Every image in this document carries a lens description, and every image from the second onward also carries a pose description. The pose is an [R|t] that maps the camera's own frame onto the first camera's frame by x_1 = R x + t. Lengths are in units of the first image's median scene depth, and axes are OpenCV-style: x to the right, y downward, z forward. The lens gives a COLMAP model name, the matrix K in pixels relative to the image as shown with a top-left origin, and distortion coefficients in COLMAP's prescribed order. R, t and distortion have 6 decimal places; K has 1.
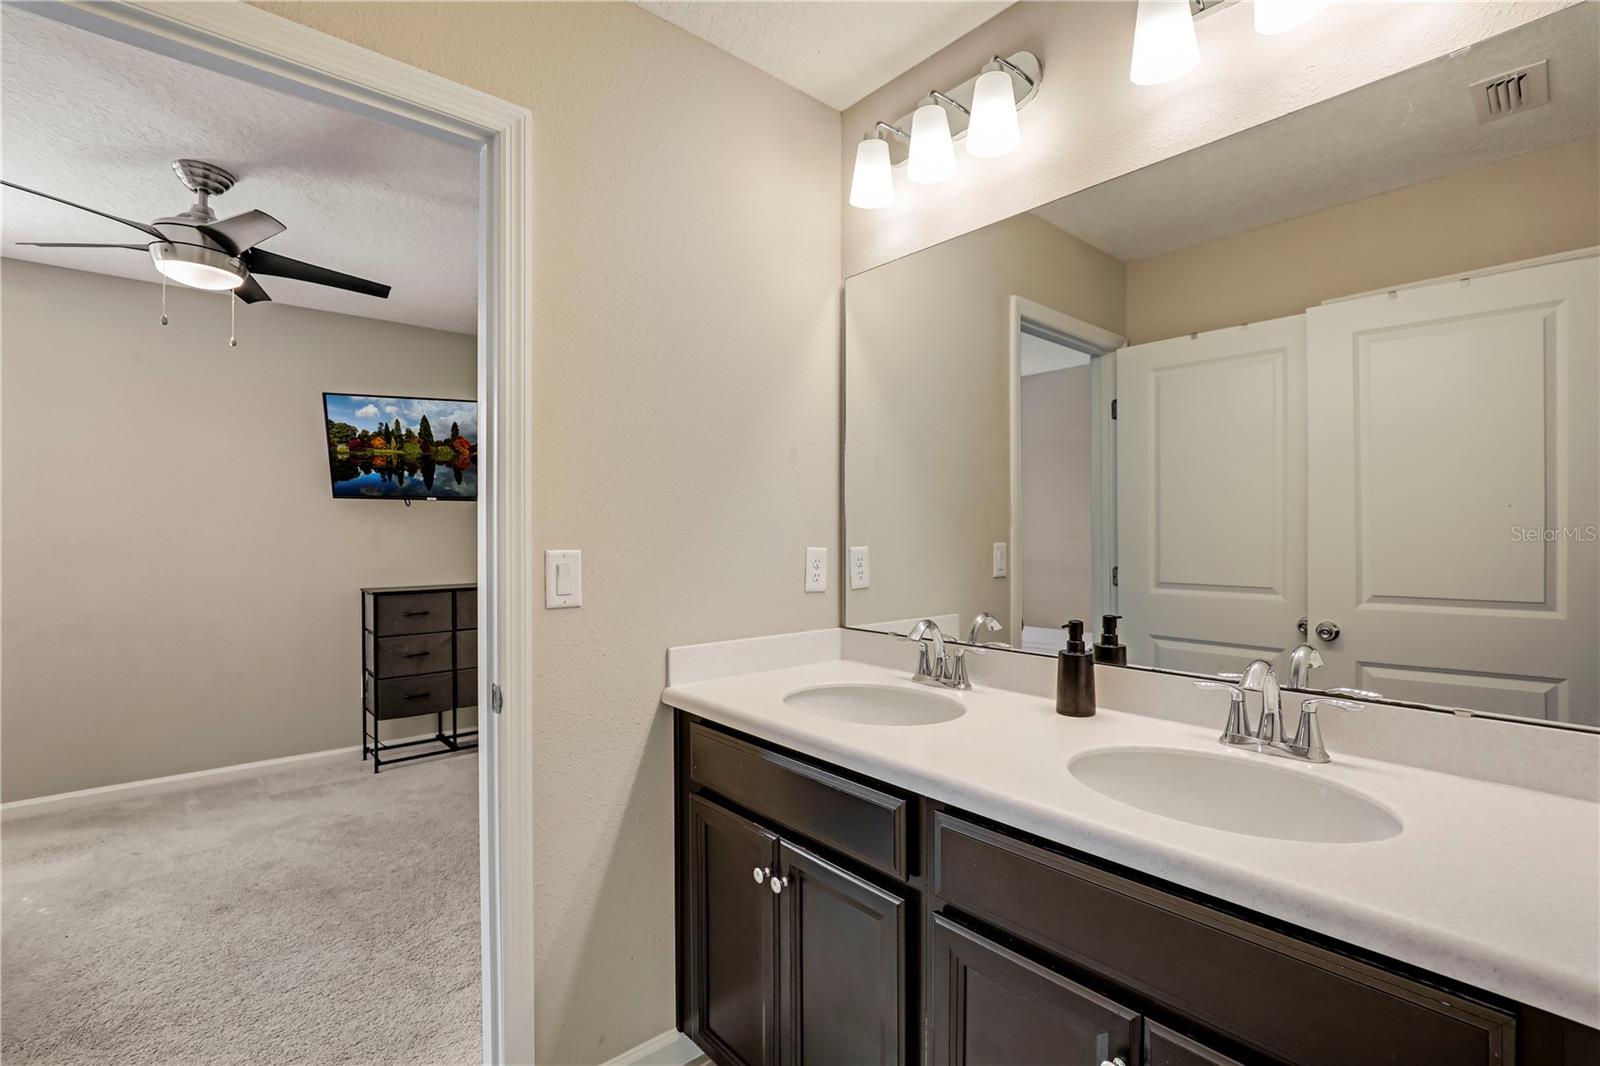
lens RADIAL K [[683.1, 0, 768.6], [0, 683.1, 529.6], [0, 0, 1]] dist [-0.000732, 0.000176]
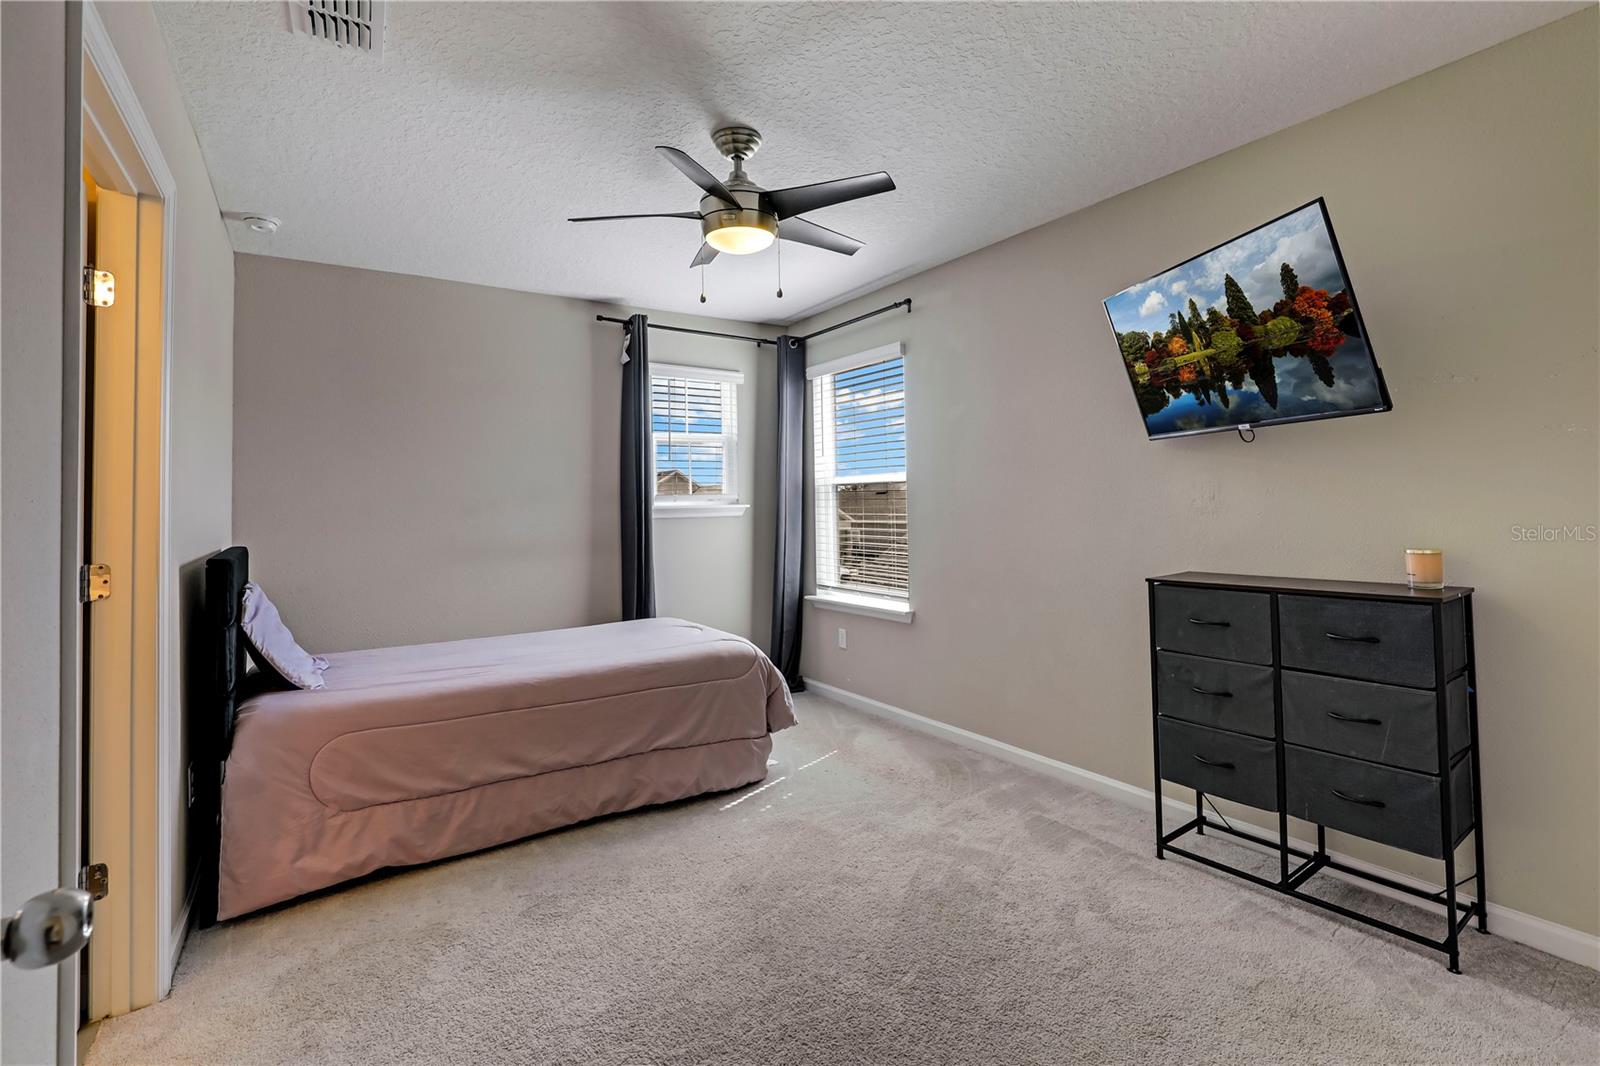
lens RADIAL K [[683.1, 0, 768.6], [0, 683.1, 529.6], [0, 0, 1]] dist [-0.000732, 0.000176]
pose [[-0.055515, 0.014924, -0.998346, 0.085326], [0.027801, 0.999524, 0.013396, 0.024363], [0.998071, -0.027011, -0.055903, 0.640538]]
